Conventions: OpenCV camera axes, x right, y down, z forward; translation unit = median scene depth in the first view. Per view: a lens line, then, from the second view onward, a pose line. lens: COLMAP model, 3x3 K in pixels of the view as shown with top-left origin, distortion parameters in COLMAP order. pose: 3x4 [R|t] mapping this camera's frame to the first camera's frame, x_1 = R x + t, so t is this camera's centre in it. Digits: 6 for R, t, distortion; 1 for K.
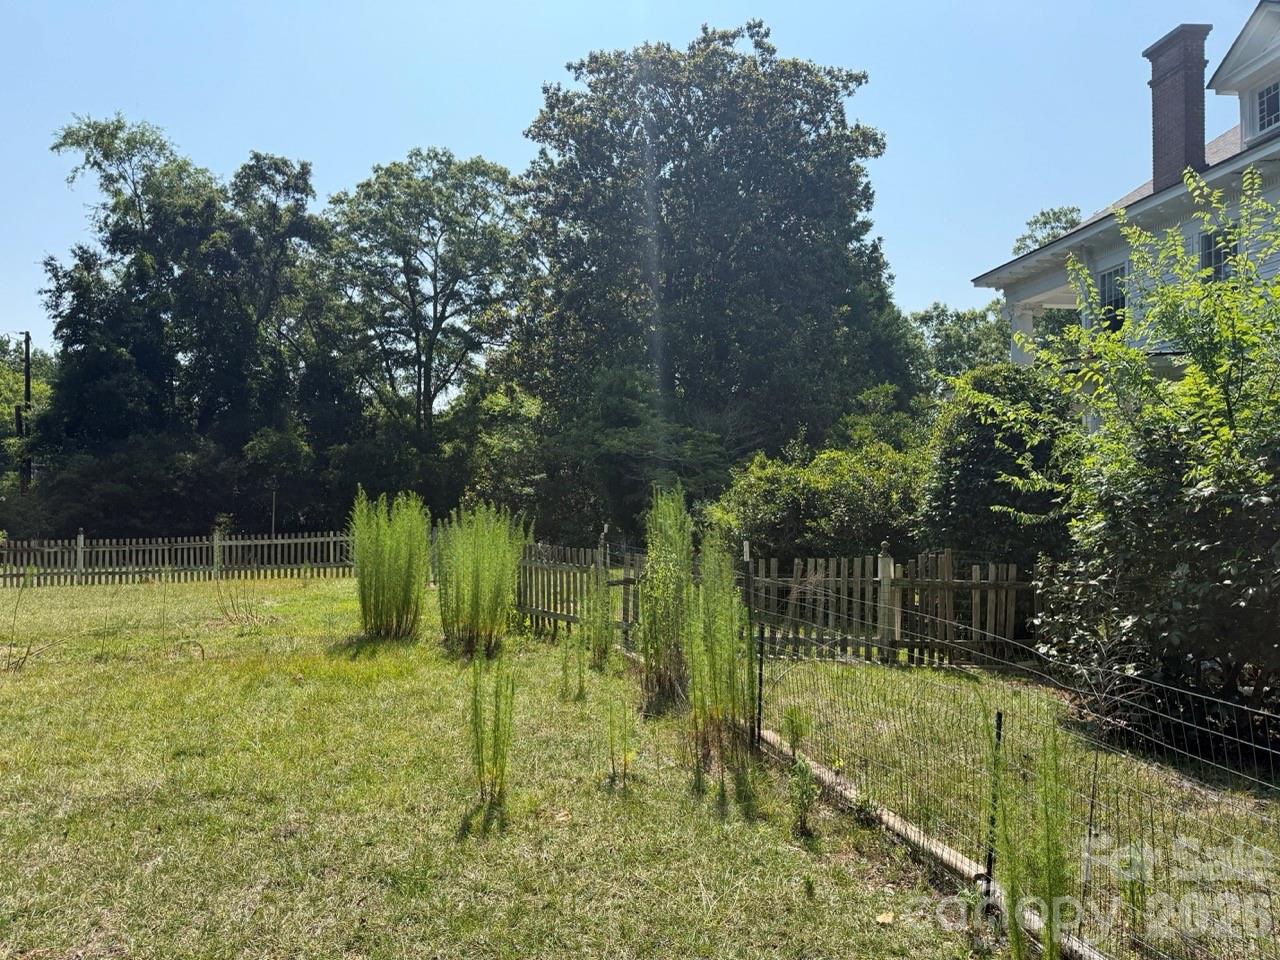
lens RADIAL K [[900.1, 0, 638.0], [0, 900.1, 480.3], [0, 0, 1]] dist [0.002390, -0.008838]
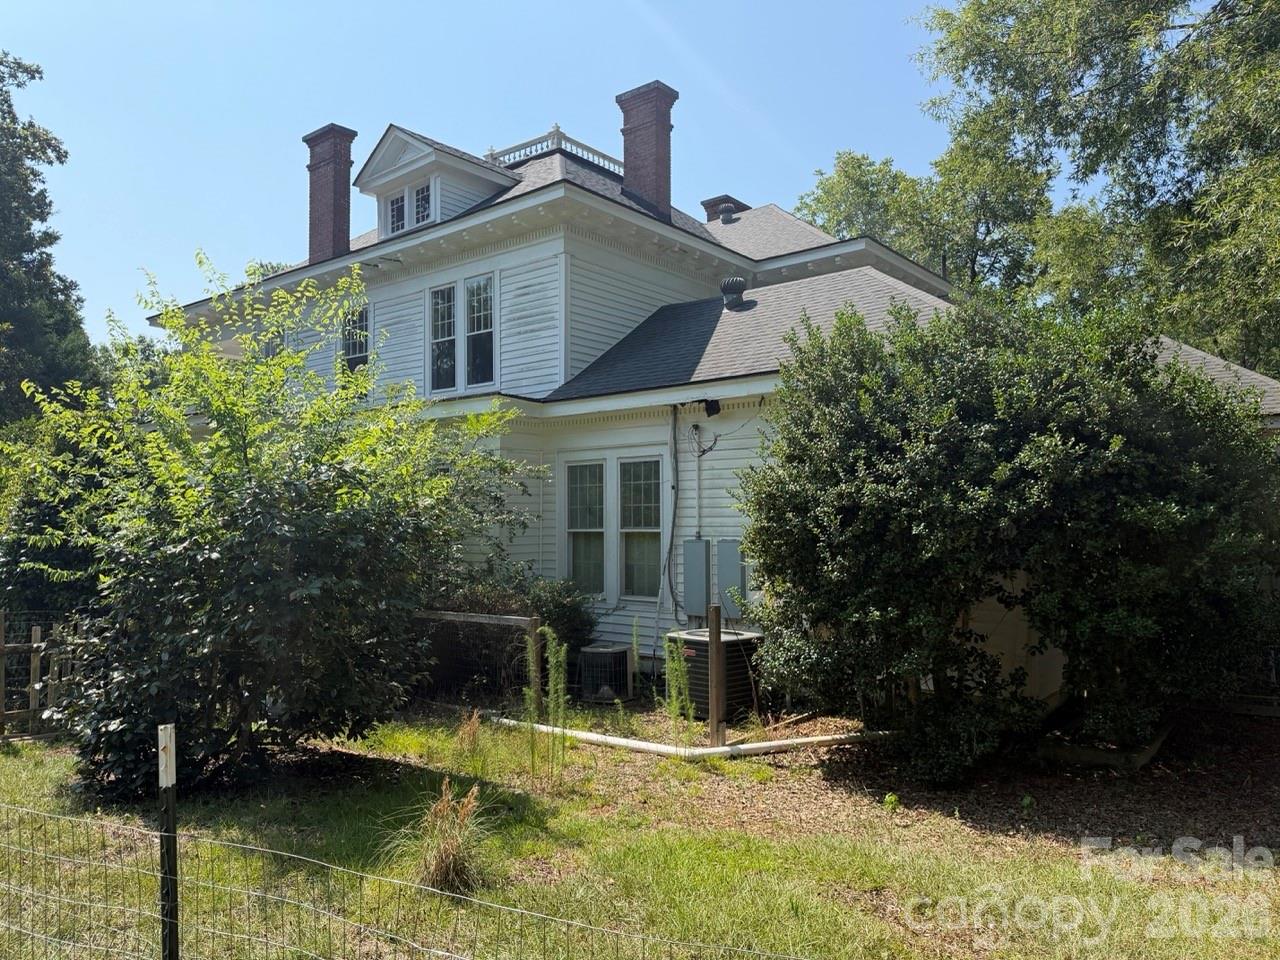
lens RADIAL K [[900.1, 0, 641.1], [0, 900.1, 485.0], [0, 0, 1]] dist [0.002390, -0.008838]
pose [[0.703069, 0.031743, 0.710413, 0.090036], [-0.001247, 0.999057, -0.043407, -0.006112], [-0.711121, 0.029632, 0.702445, -0.053512]]
